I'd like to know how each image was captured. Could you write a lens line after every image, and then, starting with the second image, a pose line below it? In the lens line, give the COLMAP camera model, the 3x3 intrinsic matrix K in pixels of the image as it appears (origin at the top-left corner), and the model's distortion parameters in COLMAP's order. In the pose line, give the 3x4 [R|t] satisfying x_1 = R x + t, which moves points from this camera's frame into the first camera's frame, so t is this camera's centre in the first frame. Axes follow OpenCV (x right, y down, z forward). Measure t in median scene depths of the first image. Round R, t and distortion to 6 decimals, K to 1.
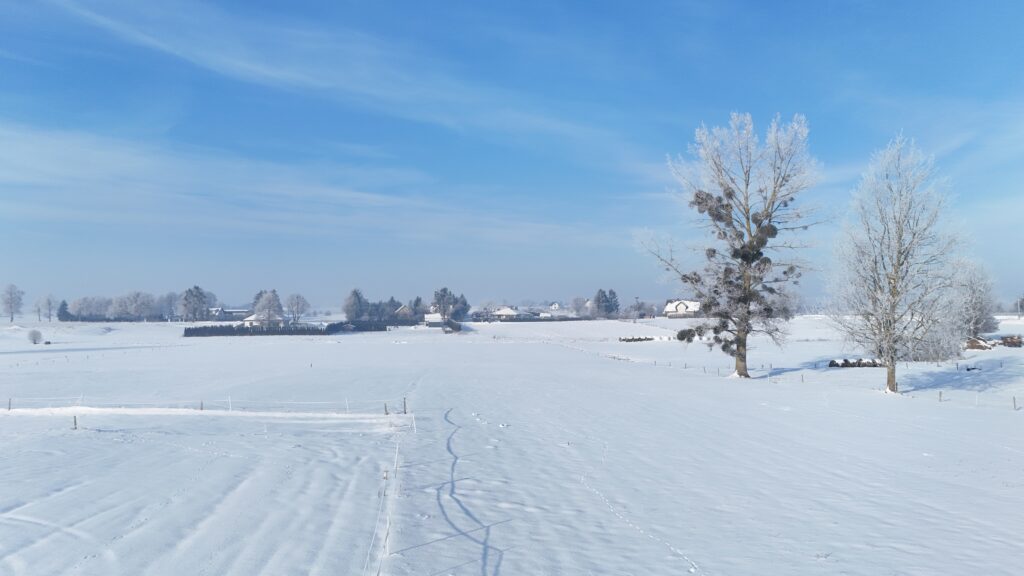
lens RADIAL K [[742.5, 0, 509.0], [0, 742.5, 290.4], [0, 0, 1]] dist [0.118755, -0.128090]
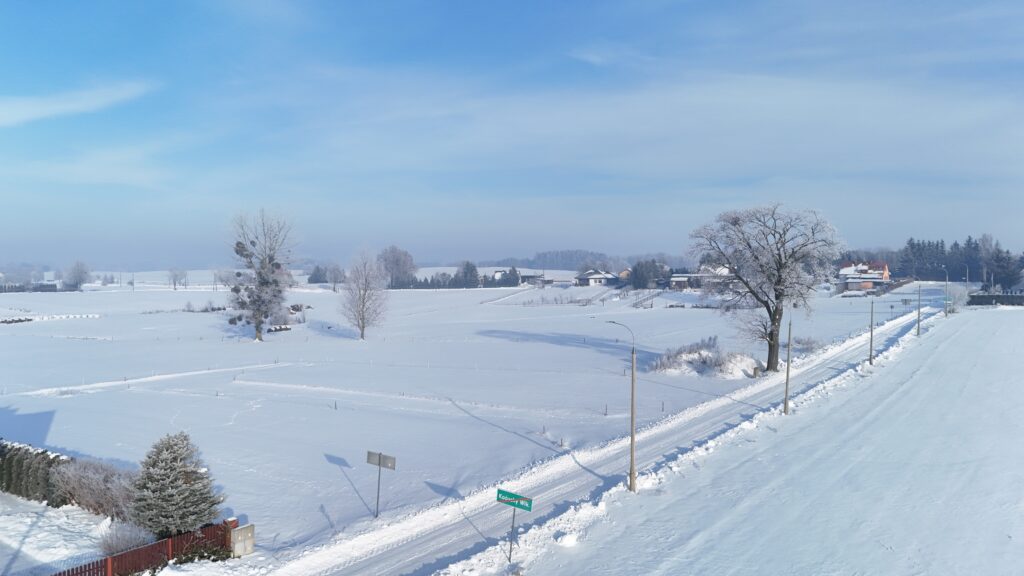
lens RADIAL K [[742.5, 0, 509.0], [0, 742.5, 290.4], [0, 0, 1]] dist [0.118755, -0.128090]
pose [[0.536974, -0.027281, 0.843157, -0.257454], [-0.020894, 0.998740, 0.045622, -0.030675], [-0.843340, -0.042115, 0.535728, -0.148638]]
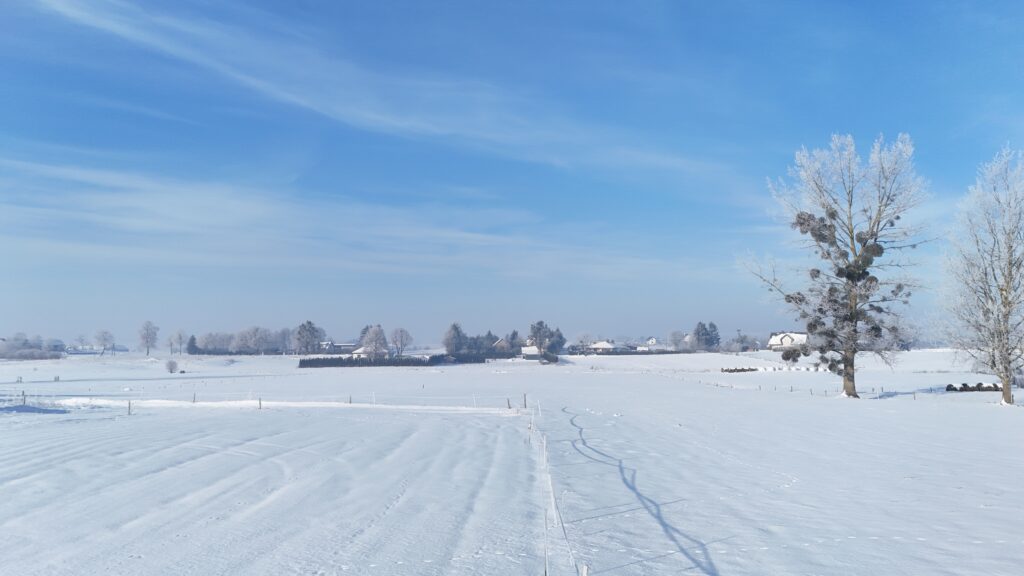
lens RADIAL K [[744.5, 0, 508.9], [0, 744.5, 288.8], [0, 0, 1]] dist [0.083954, -0.051375]
pose [[0.992028, -0.010707, -0.125564, -0.002983], [0.004248, 0.998659, -0.051596, 0.005903], [0.125949, 0.050651, 0.990743, -0.014784]]
